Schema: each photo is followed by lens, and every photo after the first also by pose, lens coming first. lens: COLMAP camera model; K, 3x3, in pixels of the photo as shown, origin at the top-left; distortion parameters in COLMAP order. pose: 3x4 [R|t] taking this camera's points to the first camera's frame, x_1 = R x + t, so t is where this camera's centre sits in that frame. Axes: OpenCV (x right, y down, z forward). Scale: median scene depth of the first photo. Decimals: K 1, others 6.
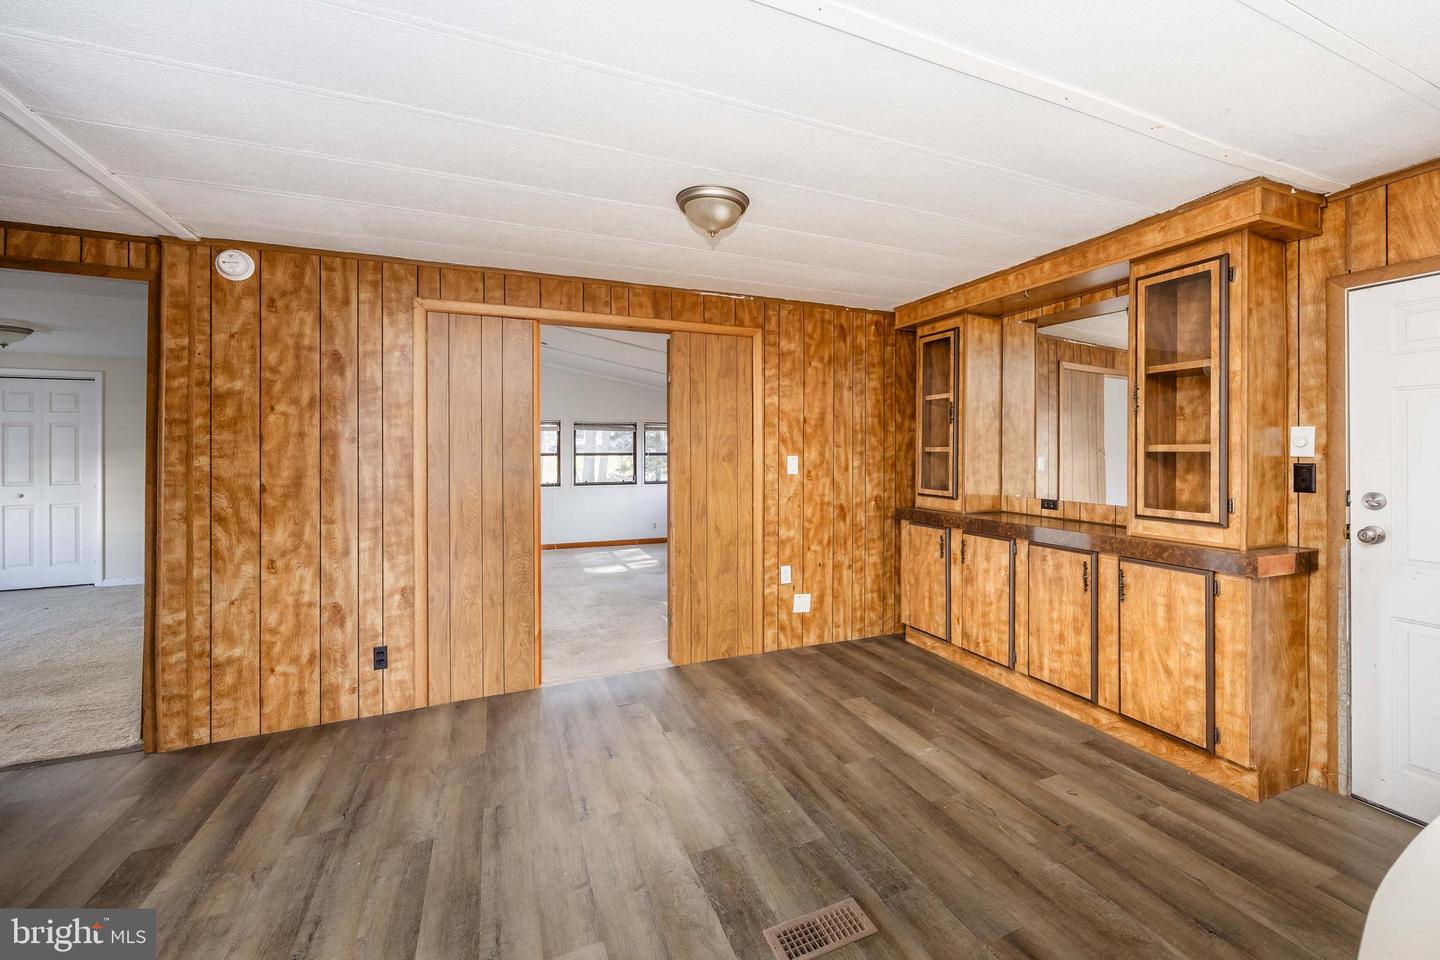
lens RADIAL K [[561.8, 0, 726.1], [0, 561.8, 453.9], [0, 0, 1]] dist [-0.000208, -0.000075]
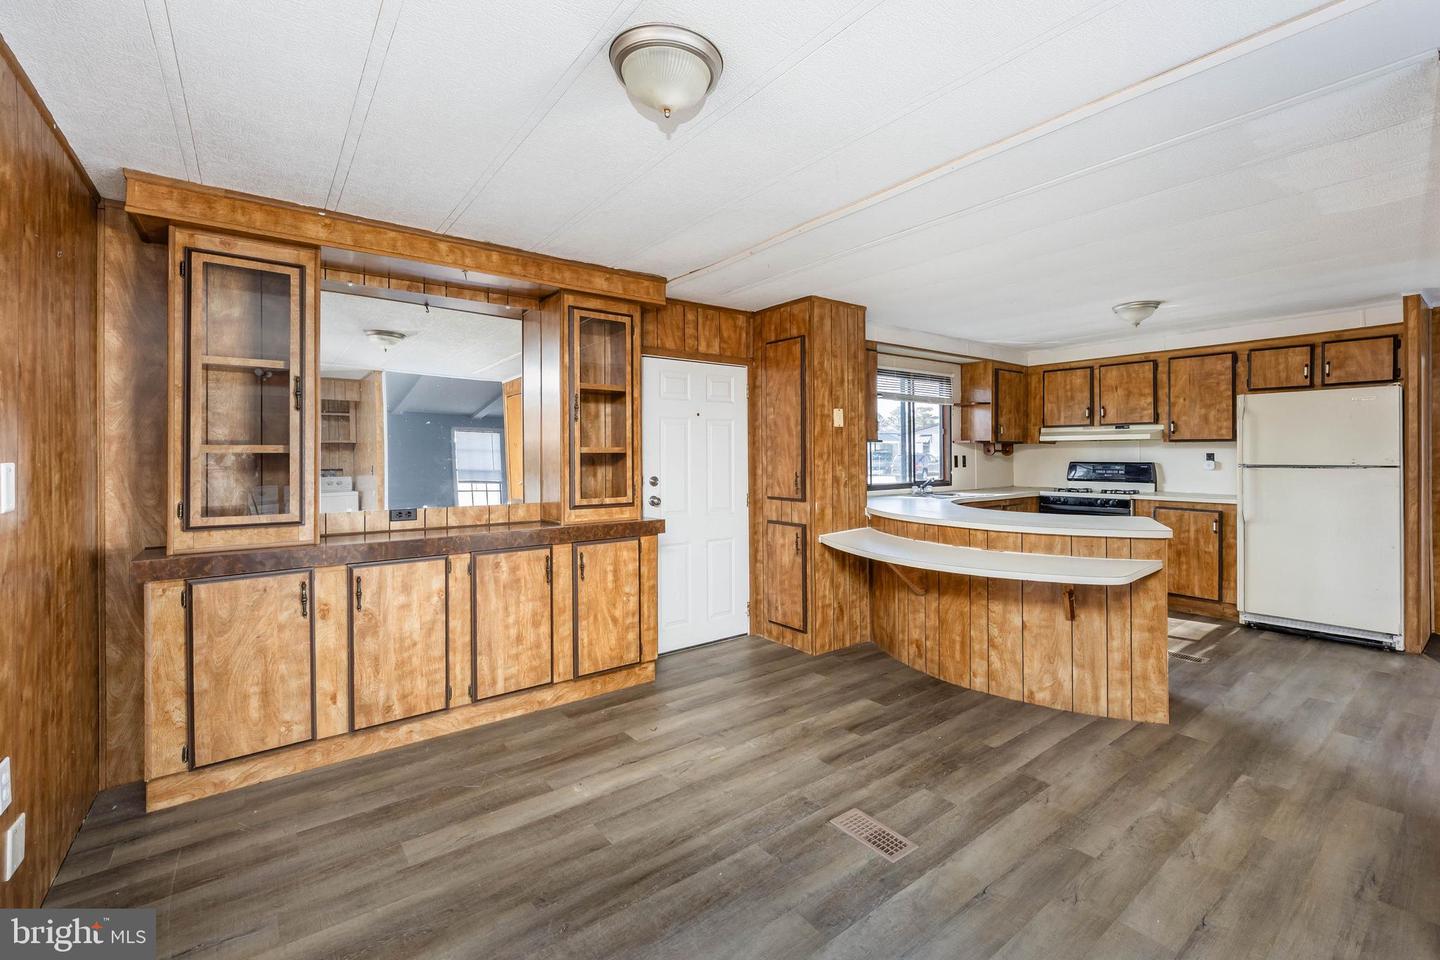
lens RADIAL K [[626.2, 0, 793.6], [0, 626.2, 454.8], [0, 0, 1]] dist [-0.000738, -0.000086]
pose [[-0.302611, -0.002538, 0.953111, -0.622319], [0.004540, 0.999981, 0.004104, -0.002614], [-0.953103, 0.005569, -0.302594, 0.888983]]
